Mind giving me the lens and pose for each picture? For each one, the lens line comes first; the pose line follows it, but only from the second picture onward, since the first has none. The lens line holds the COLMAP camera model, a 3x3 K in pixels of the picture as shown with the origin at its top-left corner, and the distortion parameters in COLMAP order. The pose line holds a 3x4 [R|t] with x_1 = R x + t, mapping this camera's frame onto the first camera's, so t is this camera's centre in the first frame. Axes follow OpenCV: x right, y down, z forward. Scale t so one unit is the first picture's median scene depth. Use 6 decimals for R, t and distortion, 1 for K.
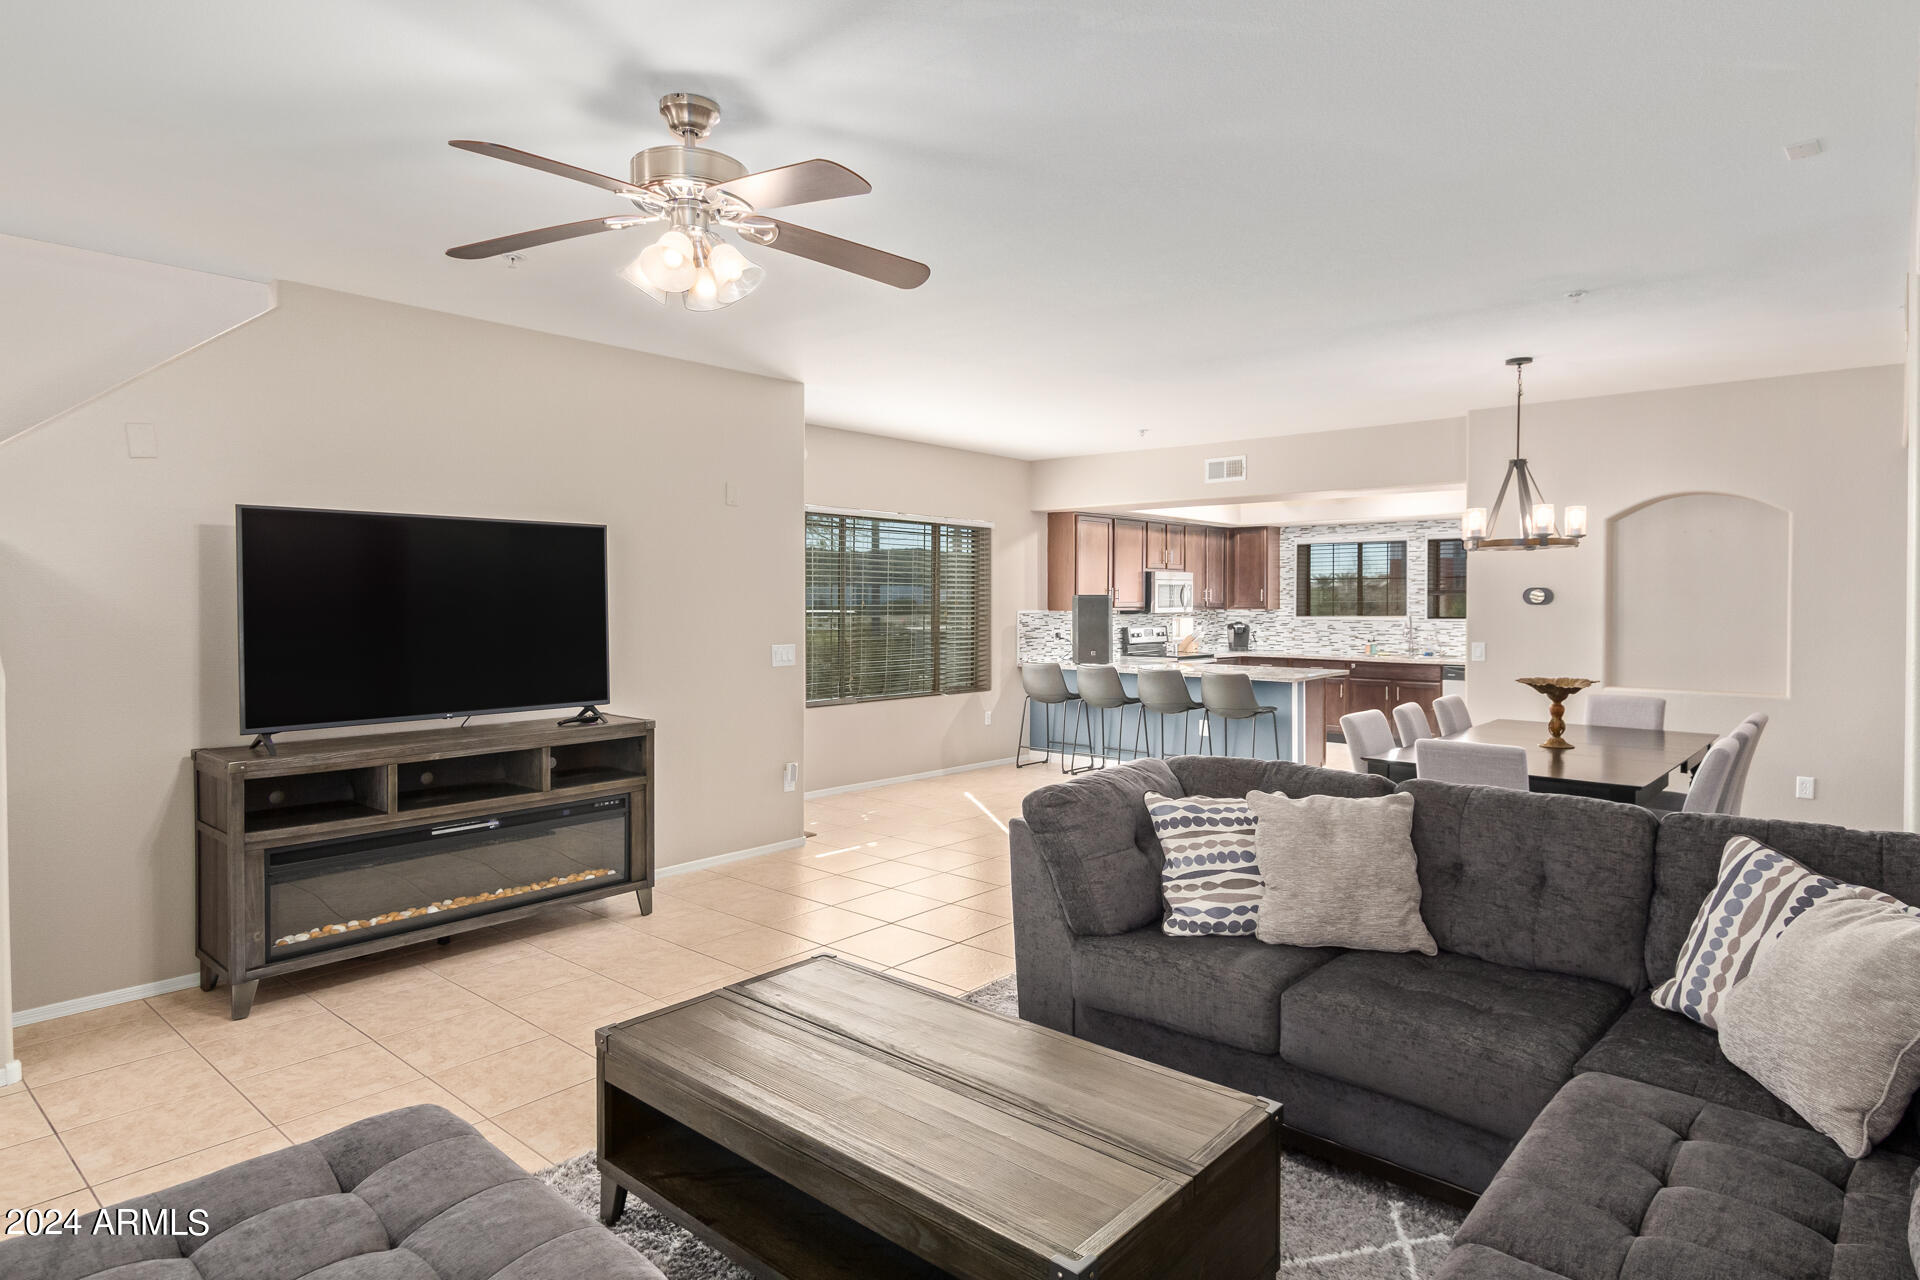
lens RADIAL K [[1107.4, 0, 955.6], [0, 1107.4, 626.9], [0, 0, 1]] dist [0.005089, 0.000289]
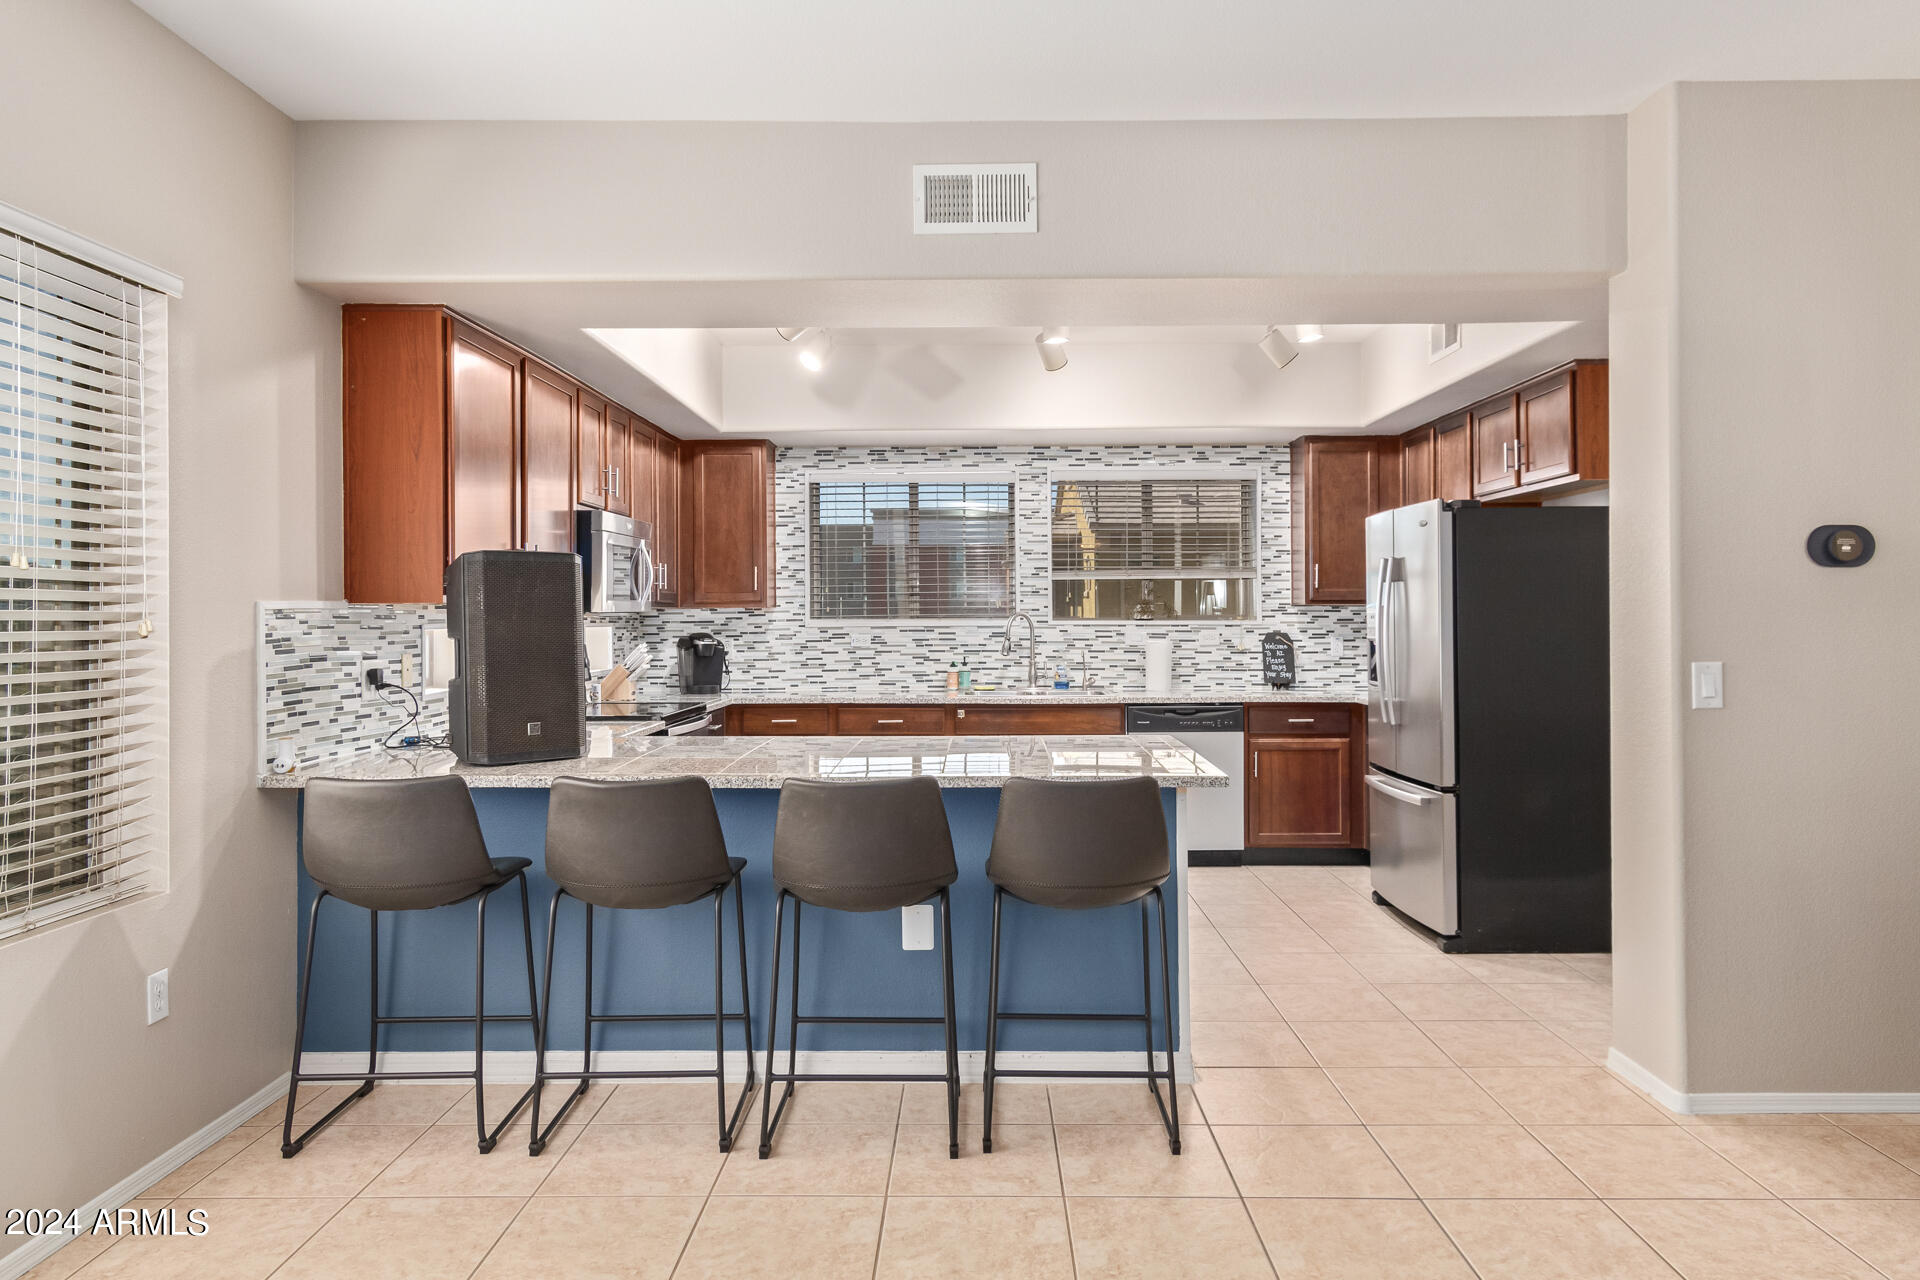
lens RADIAL K [[1226.9, 0, 946.5], [0, 1226.9, 613.3], [0, 0, 1]] dist [-0.002561, 0.000167]
pose [[0.755888, -0.004723, 0.654683, -0.018639], [0.022487, 0.999571, -0.018752, -0.000836], [-0.654314, 0.028896, 0.755671, 0.566595]]
